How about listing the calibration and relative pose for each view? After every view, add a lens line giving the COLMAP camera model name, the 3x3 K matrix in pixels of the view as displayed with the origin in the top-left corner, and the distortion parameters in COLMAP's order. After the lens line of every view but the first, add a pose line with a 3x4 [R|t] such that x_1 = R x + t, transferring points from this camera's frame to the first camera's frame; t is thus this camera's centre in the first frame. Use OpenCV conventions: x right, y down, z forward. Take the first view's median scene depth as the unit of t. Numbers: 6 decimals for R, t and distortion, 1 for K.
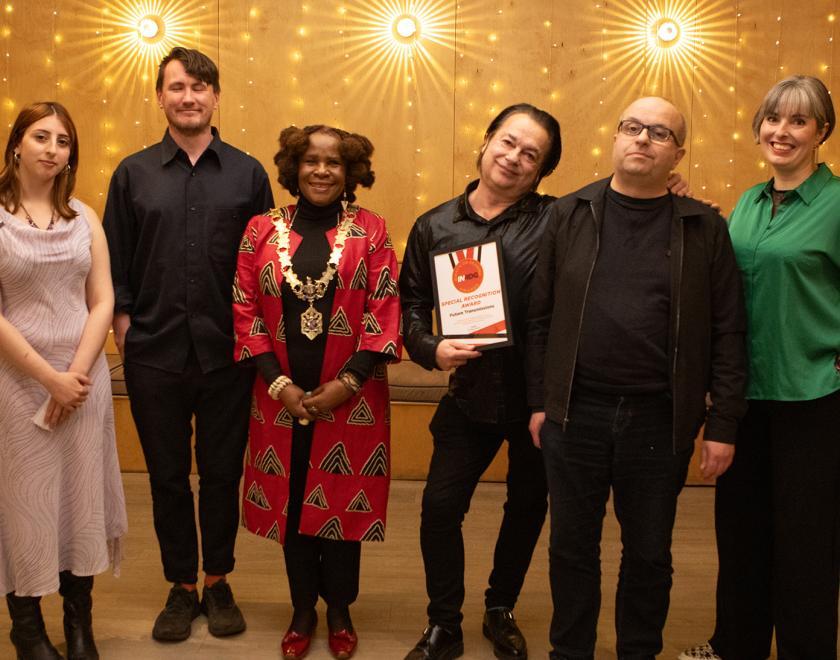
lens RADIAL K [[1237.2, 0, 418.8], [0, 1237.2, 302.1], [0, 0, 1]] dist [-0.055496, 0.062975]
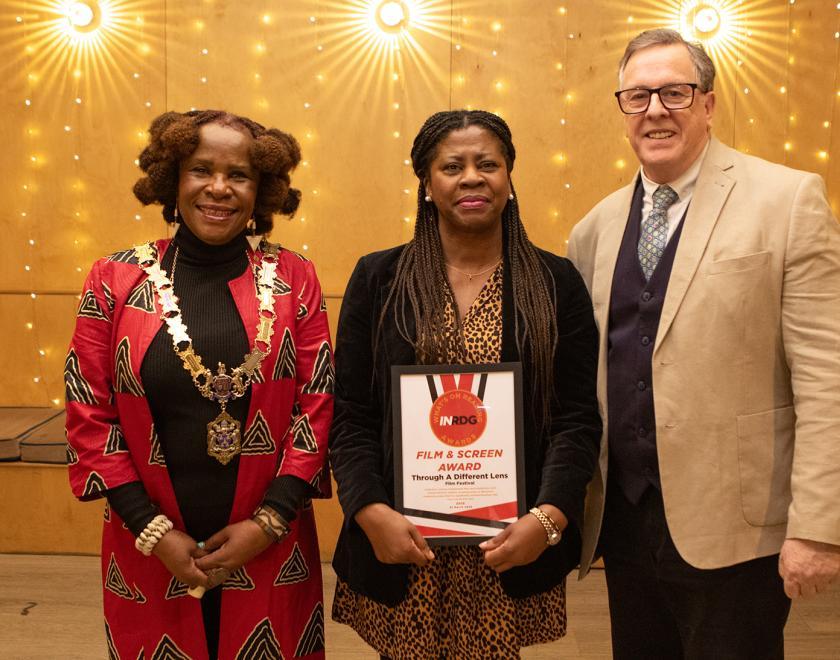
lens RADIAL K [[1304.9, 0, 440.3], [0, 1304.9, 330.4], [0, 0, 1]] dist [-0.088477, 0.114882]
pose [[0.999834, 0.000479, 0.018212, 0.006618], [-0.000549, 0.999992, 0.003842, -0.013500], [-0.018210, -0.003851, 0.999827, 0.127701]]
